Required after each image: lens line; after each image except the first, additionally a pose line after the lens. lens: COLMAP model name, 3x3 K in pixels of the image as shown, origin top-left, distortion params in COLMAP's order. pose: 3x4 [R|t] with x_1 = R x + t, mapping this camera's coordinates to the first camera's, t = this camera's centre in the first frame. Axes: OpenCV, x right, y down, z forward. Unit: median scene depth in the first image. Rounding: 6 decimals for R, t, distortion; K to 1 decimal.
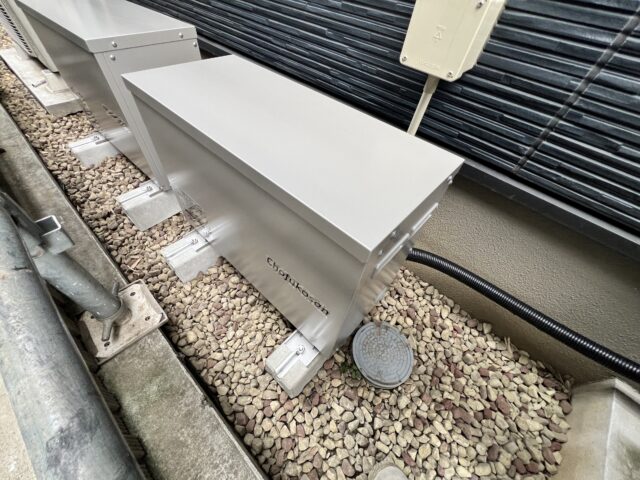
lens RADIAL K [[255.6, 0, 320.0], [0, 255.6, 240.0], [0, 0, 1]] dist [-0.000747, -0.000086]
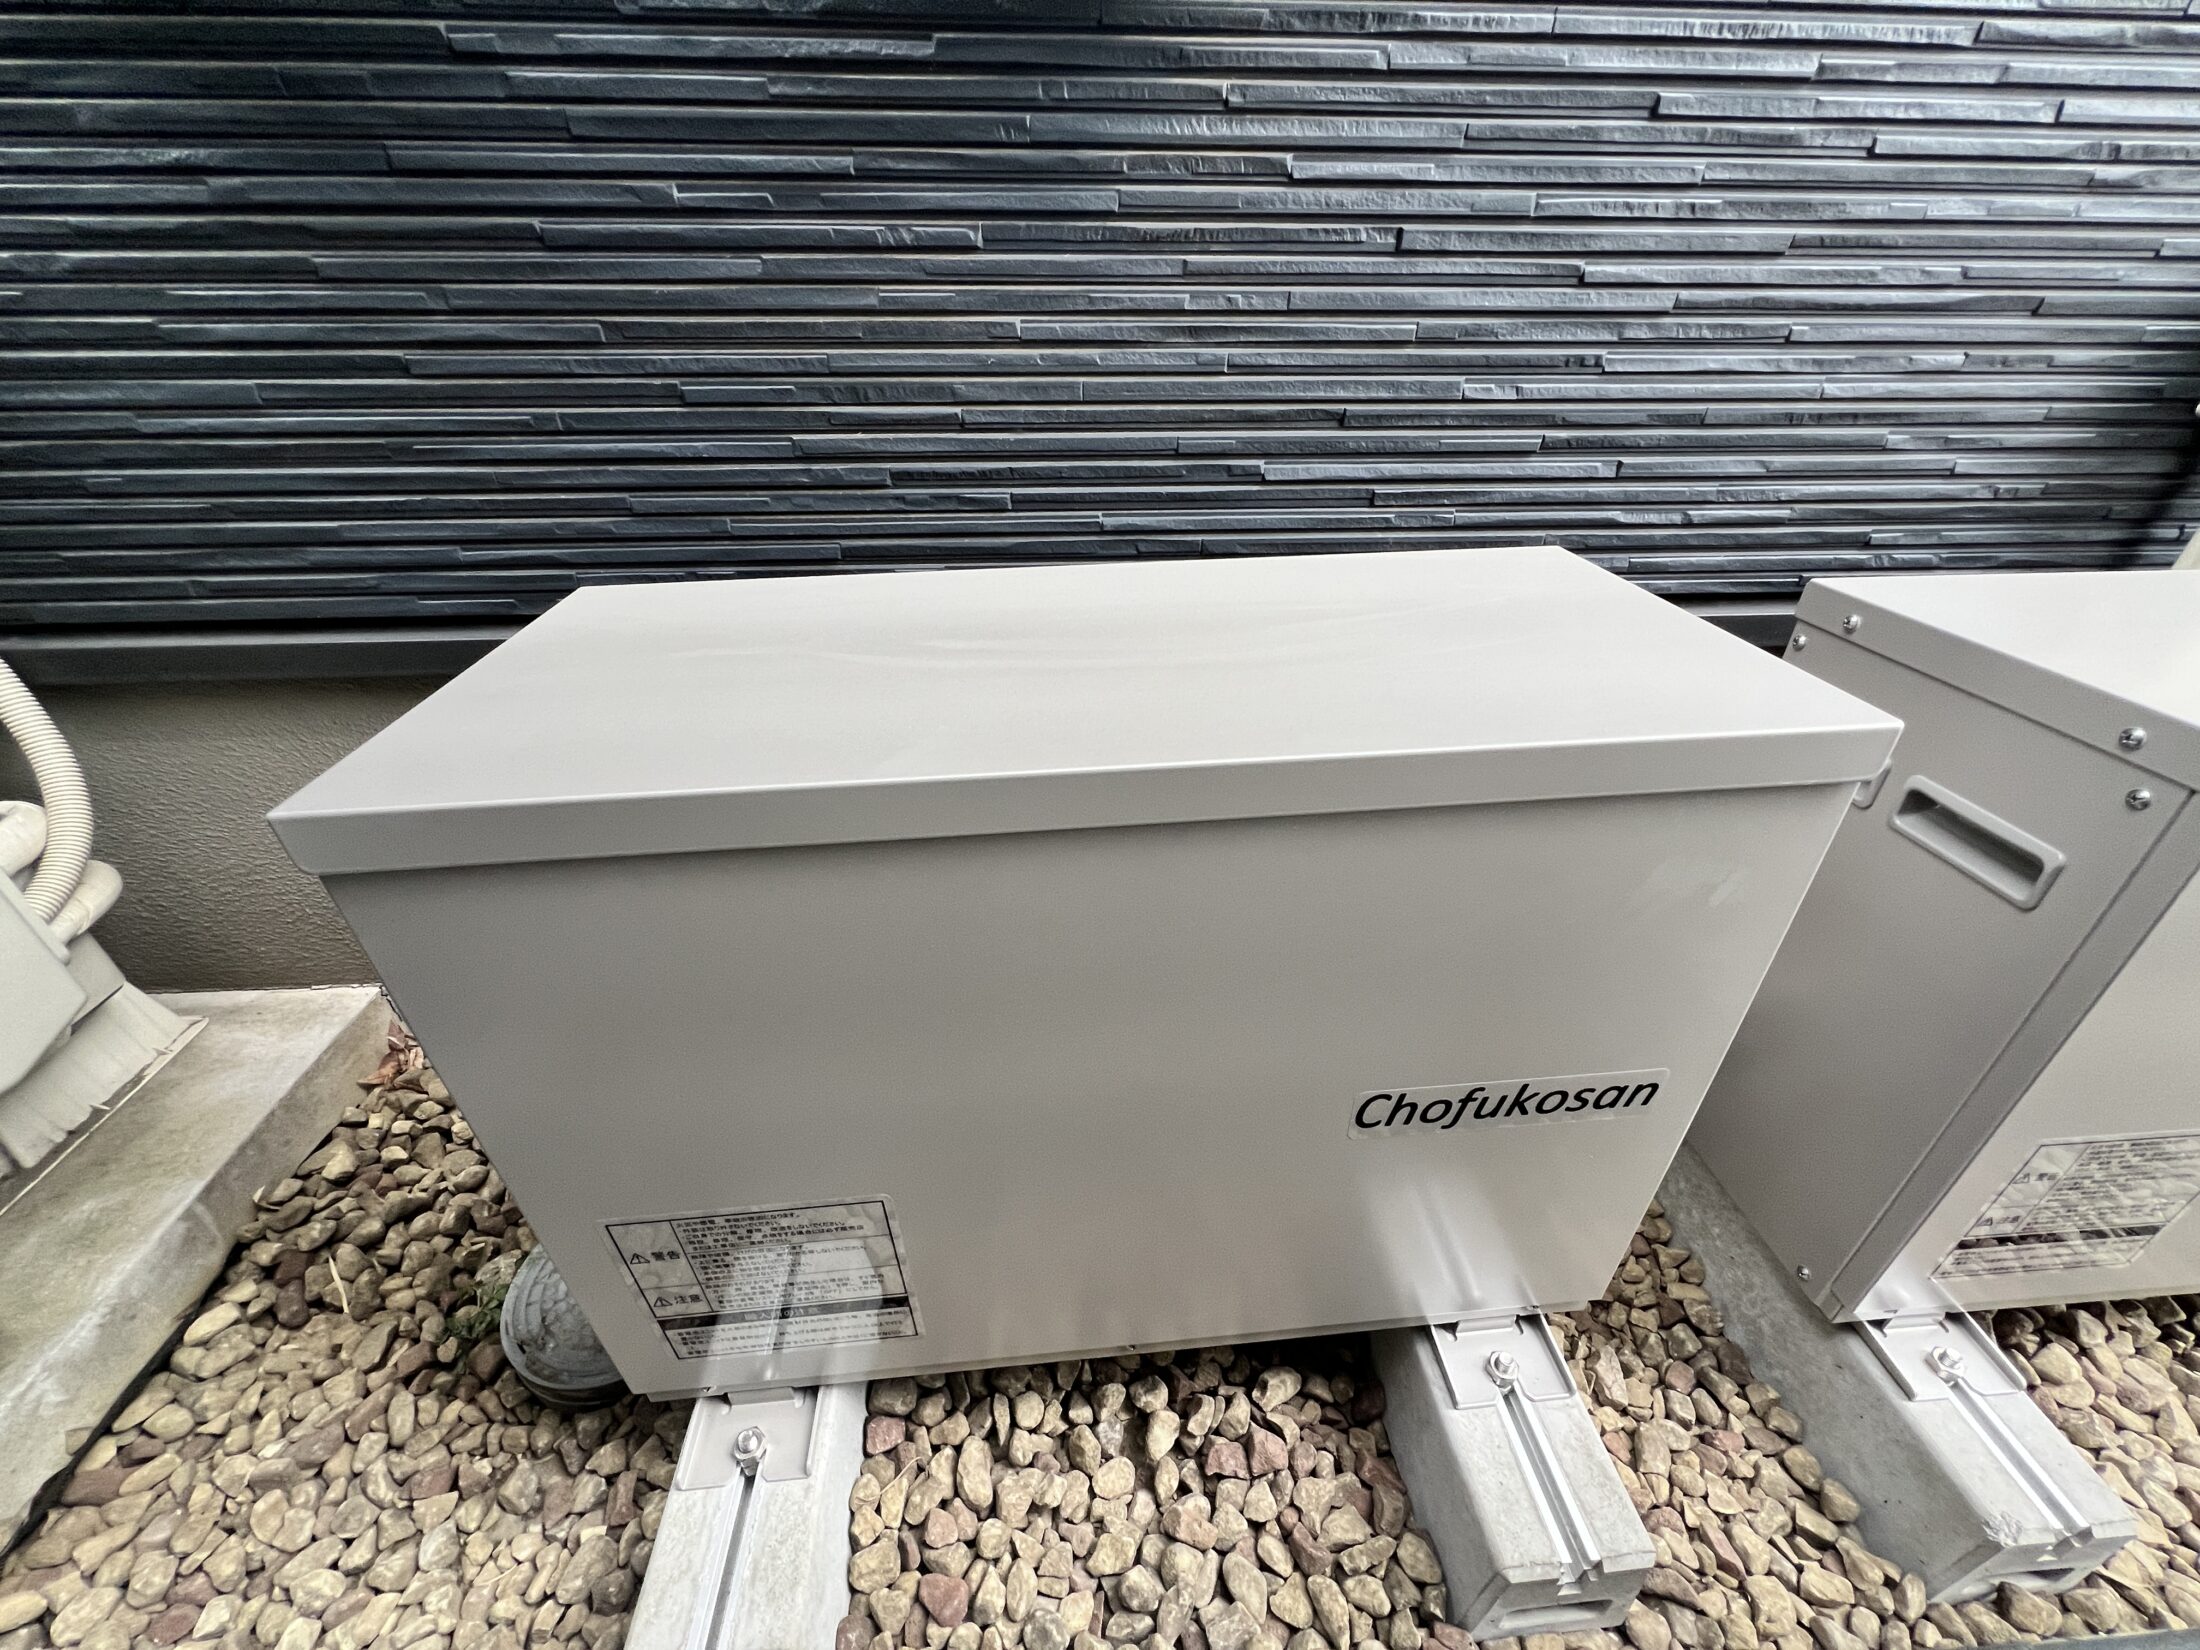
lens RADIAL K [[878.7, 0, 1100.0], [0, 878.7, 825.0], [0, 0, 1]] dist [-0.000747, -0.000086]
pose [[0.684581, -0.451307, 0.572426, -1.534739], [0.593868, 0.800679, -0.078959, -0.925735], [-0.422694, 0.393999, 0.816146, 0.701258]]
